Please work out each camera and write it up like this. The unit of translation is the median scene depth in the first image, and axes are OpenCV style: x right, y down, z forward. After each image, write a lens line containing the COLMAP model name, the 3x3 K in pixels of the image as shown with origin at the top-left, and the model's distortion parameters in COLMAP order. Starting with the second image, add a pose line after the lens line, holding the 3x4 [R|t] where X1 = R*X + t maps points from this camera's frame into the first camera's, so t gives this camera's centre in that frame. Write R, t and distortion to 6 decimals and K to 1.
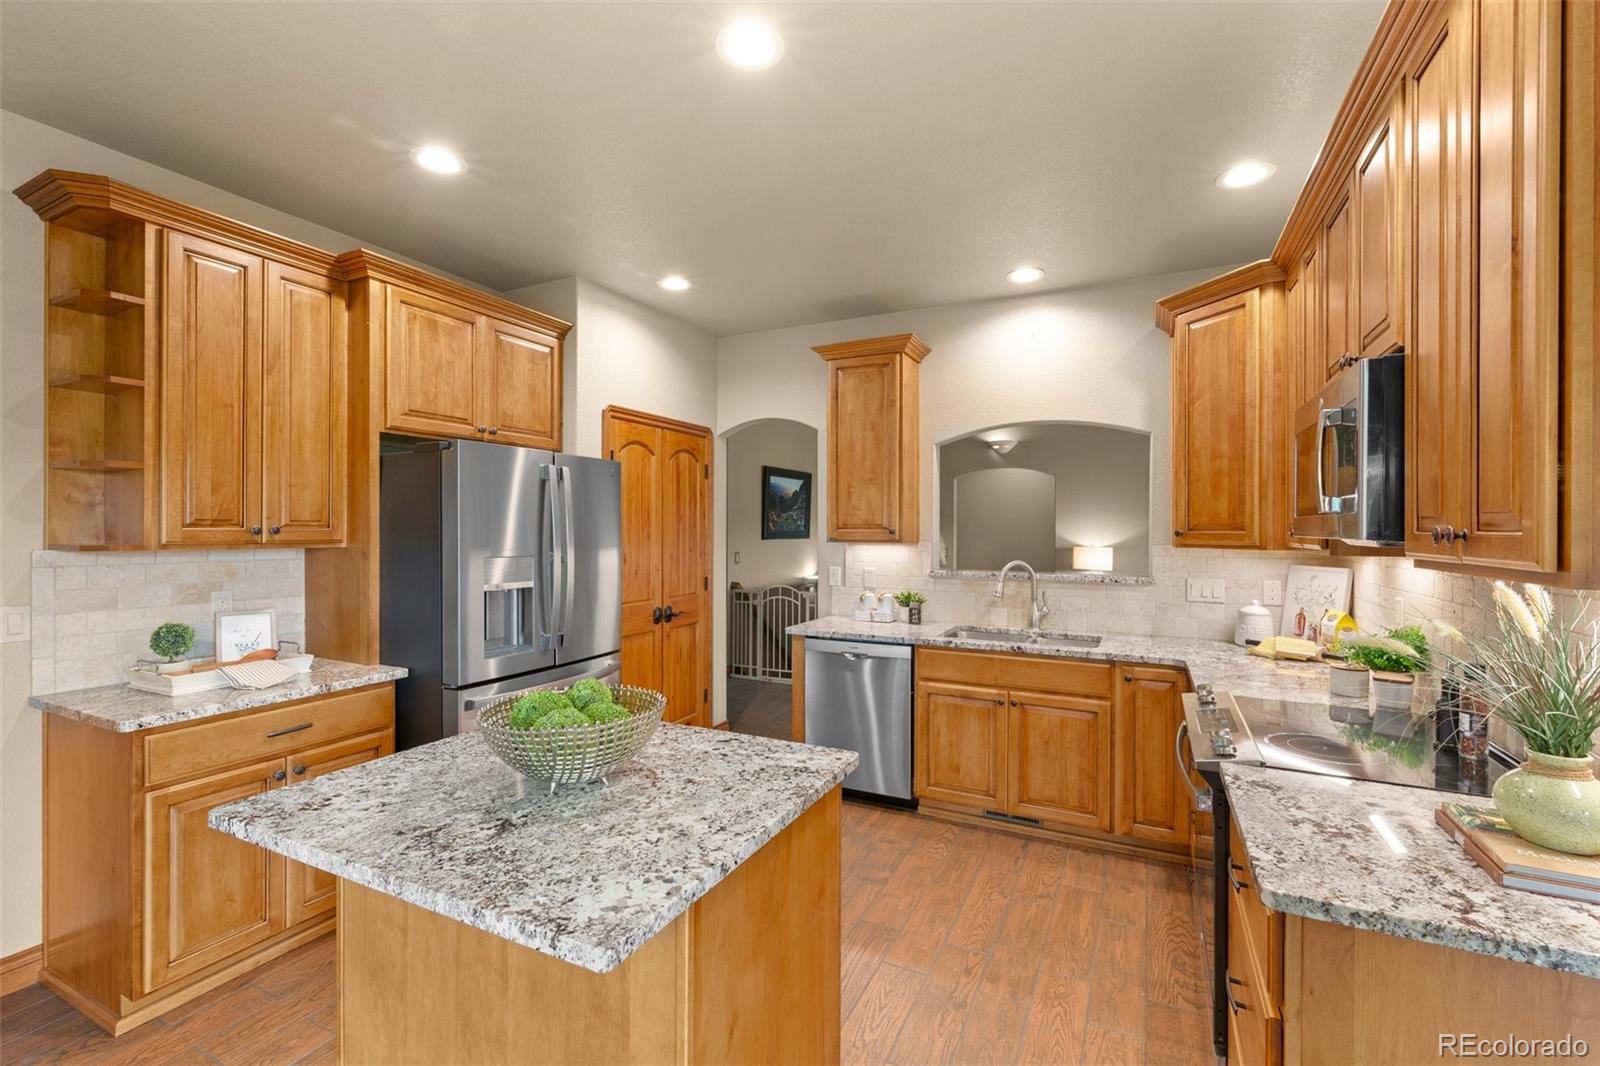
lens RADIAL K [[697.4, 0, 799.1], [0, 697.4, 529.7], [0, 0, 1]] dist [-0.000978, -0.000866]
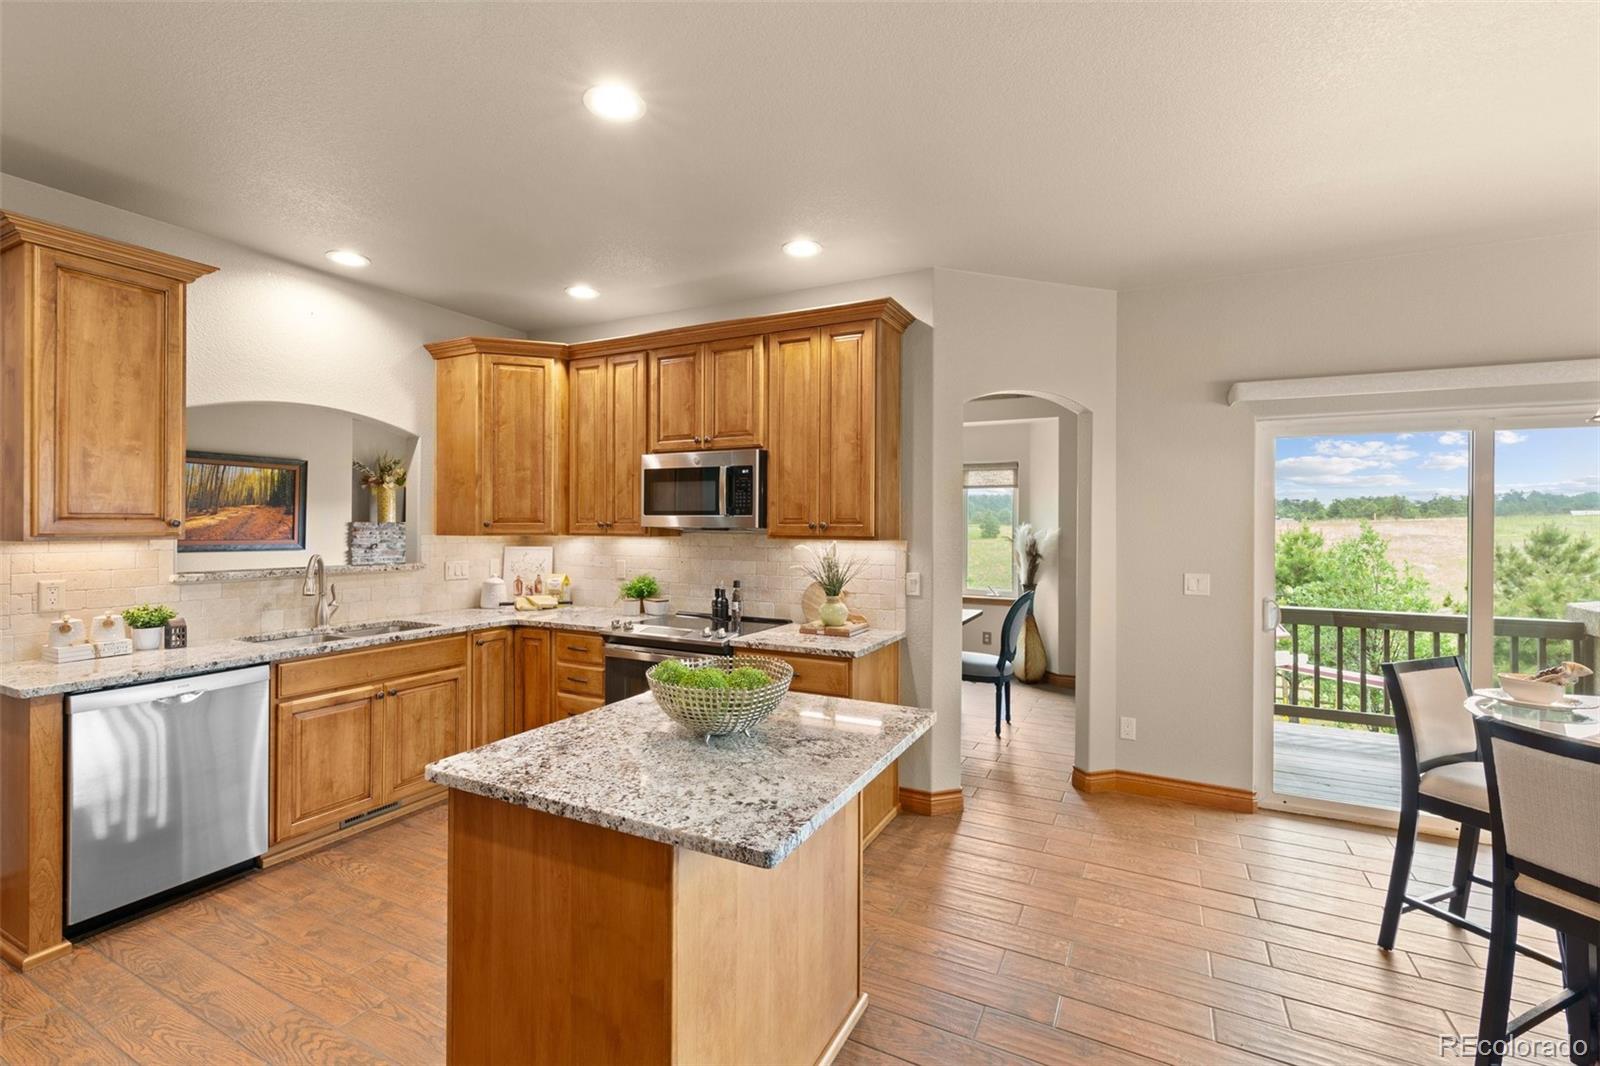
lens RADIAL K [[697.4, 0, 803.6], [0, 697.4, 526.0], [0, 0, 1]] dist [-0.000978, -0.000866]
pose [[-0.002313, -0.007408, 0.999970, -0.602692], [-0.006607, 0.999951, 0.007392, -0.004775], [-0.999975, -0.006590, -0.002362, 0.346372]]
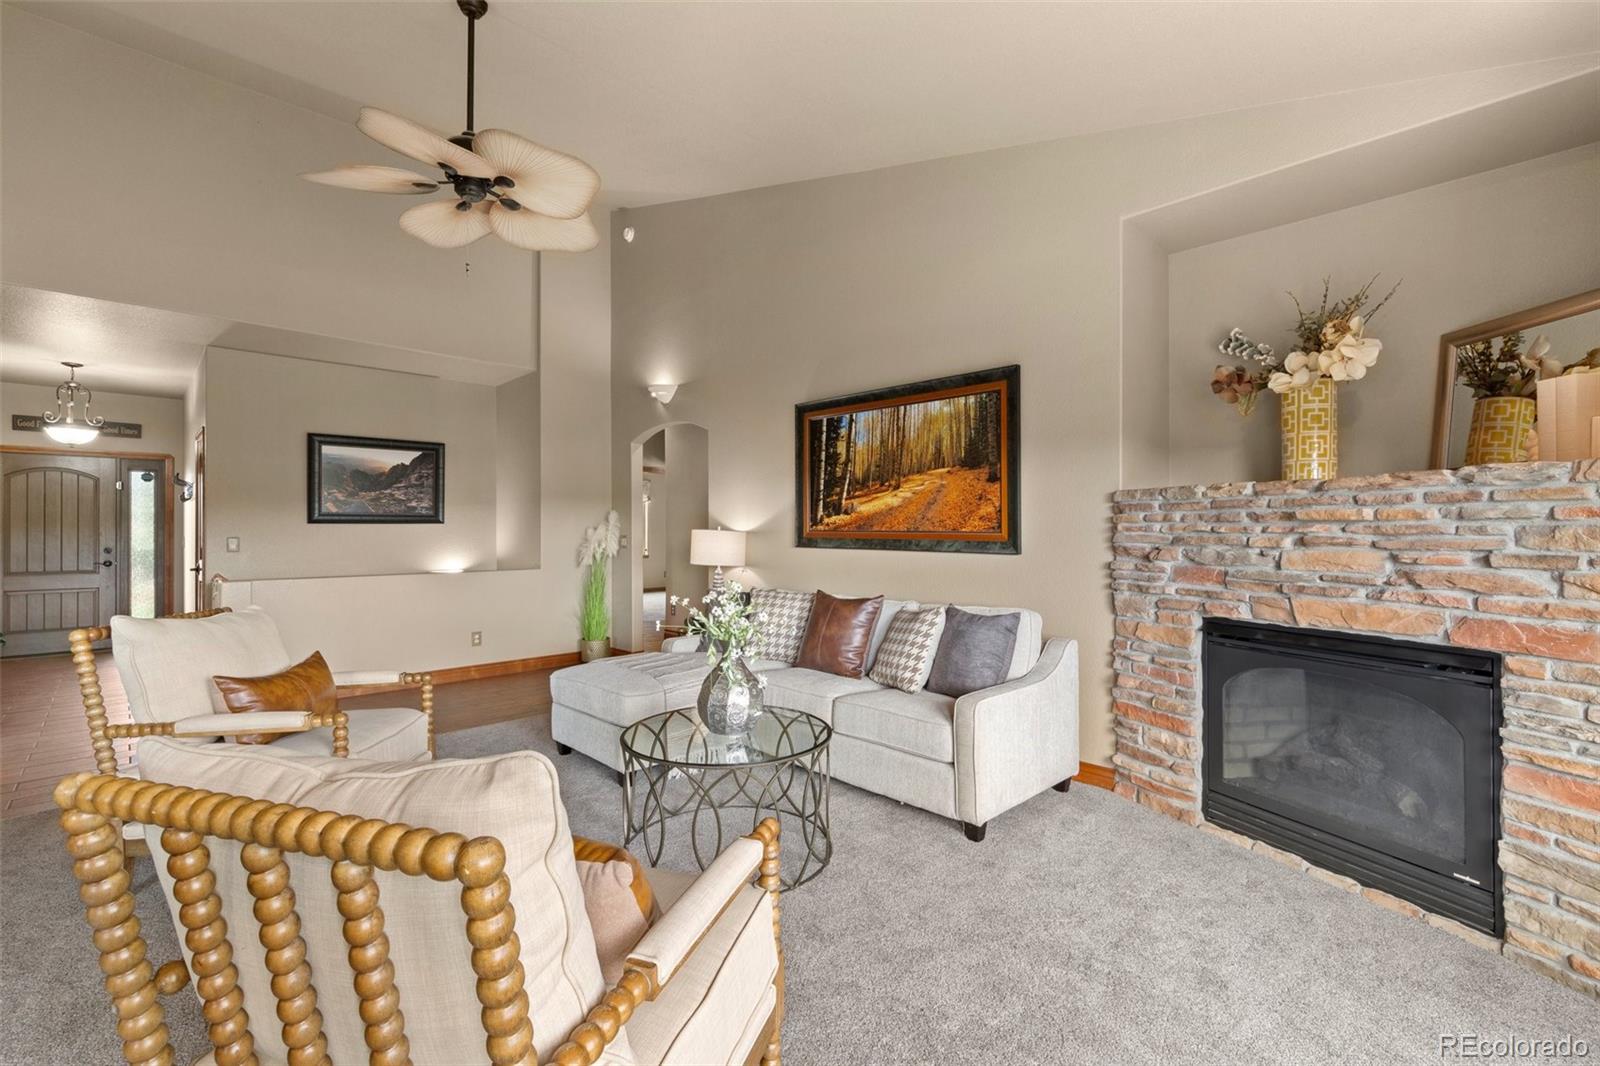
lens RADIAL K [[697.4, 0, 797.4], [0, 697.4, 528.2], [0, 0, 1]] dist [-0.000978, -0.000866]
pose [[0.942576, -0.009045, -0.333870, 1.484425], [0.008563, 0.999959, -0.002913, 0.054243], [0.333883, -0.000114, 0.942614, 0.792681]]
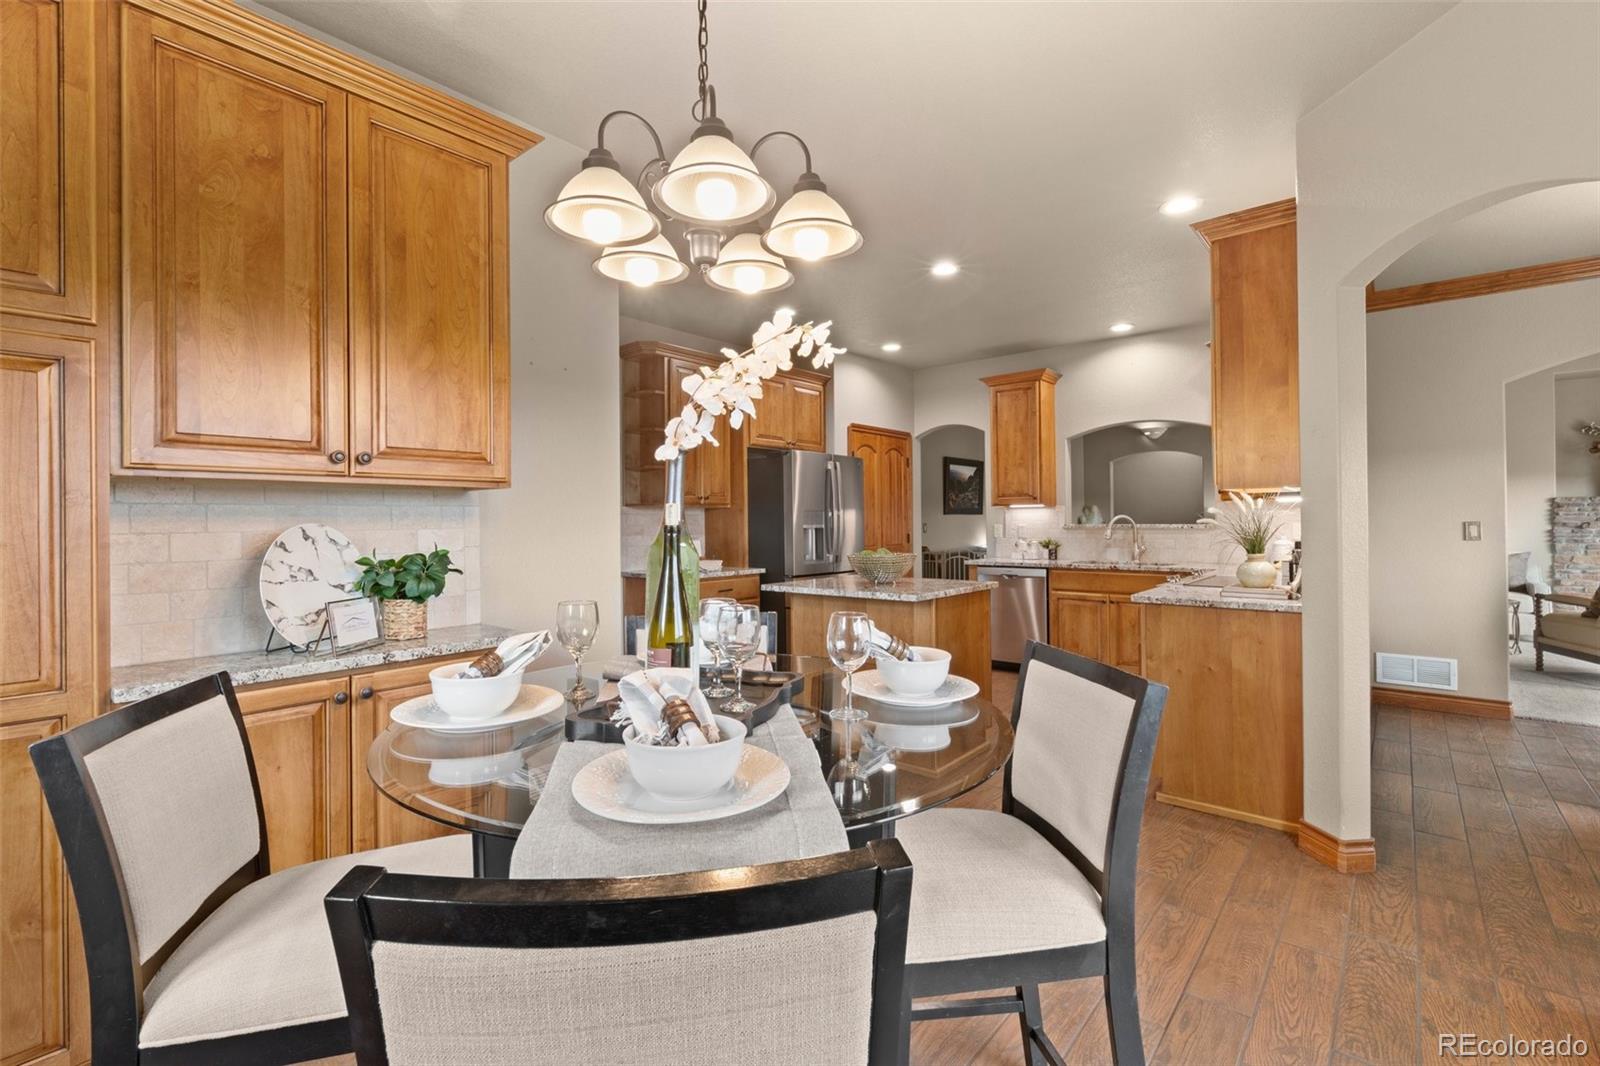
lens RADIAL K [[697.4, 0, 812.3], [0, 697.4, 516.9], [0, 0, 1]] dist [-0.000978, -0.000866]
pose [[0.973559, -0.014319, -0.227986, 0.006405], [0.012904, 0.999887, -0.007695, 0.050416], [0.228070, 0.004550, 0.973634, -0.598126]]
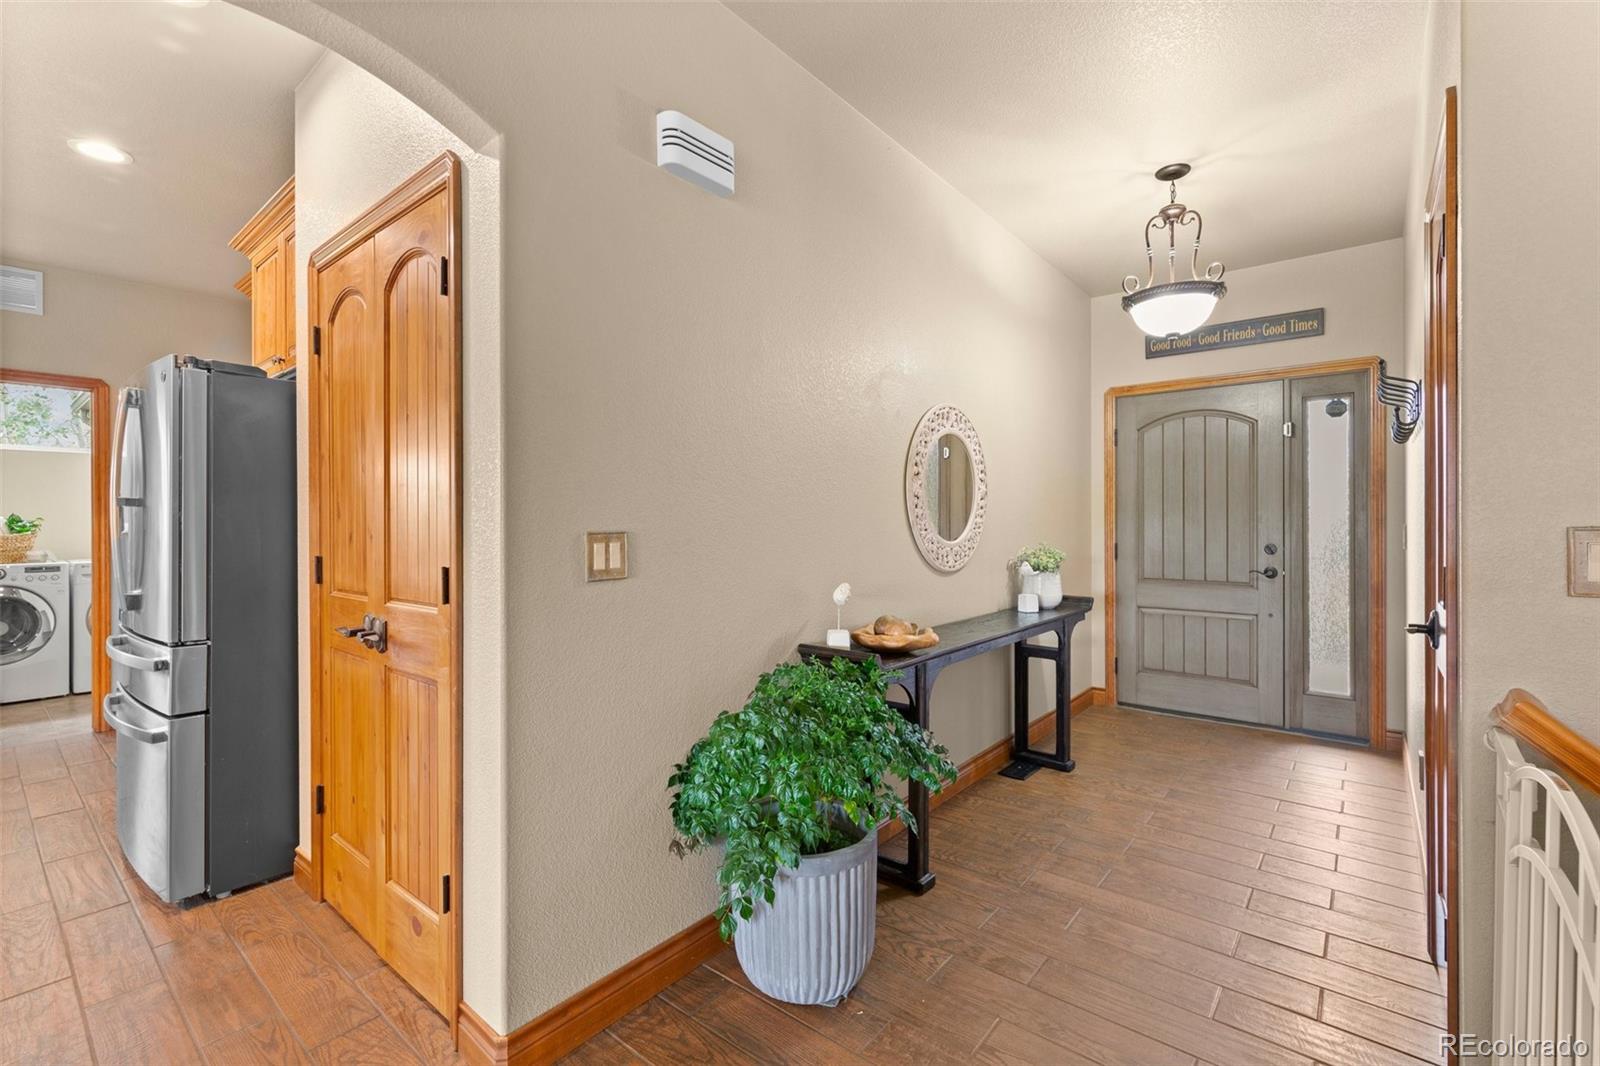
lens RADIAL K [[697.4, 0, 809.1], [0, 697.4, 522.8], [0, 0, 1]] dist [-0.000978, -0.000866]
pose [[-0.215863, -0.005145, -0.976410, 0.204585], [0.002937, 0.999978, -0.005919, 0.058609], [0.976419, -0.004145, -0.215844, 1.530084]]
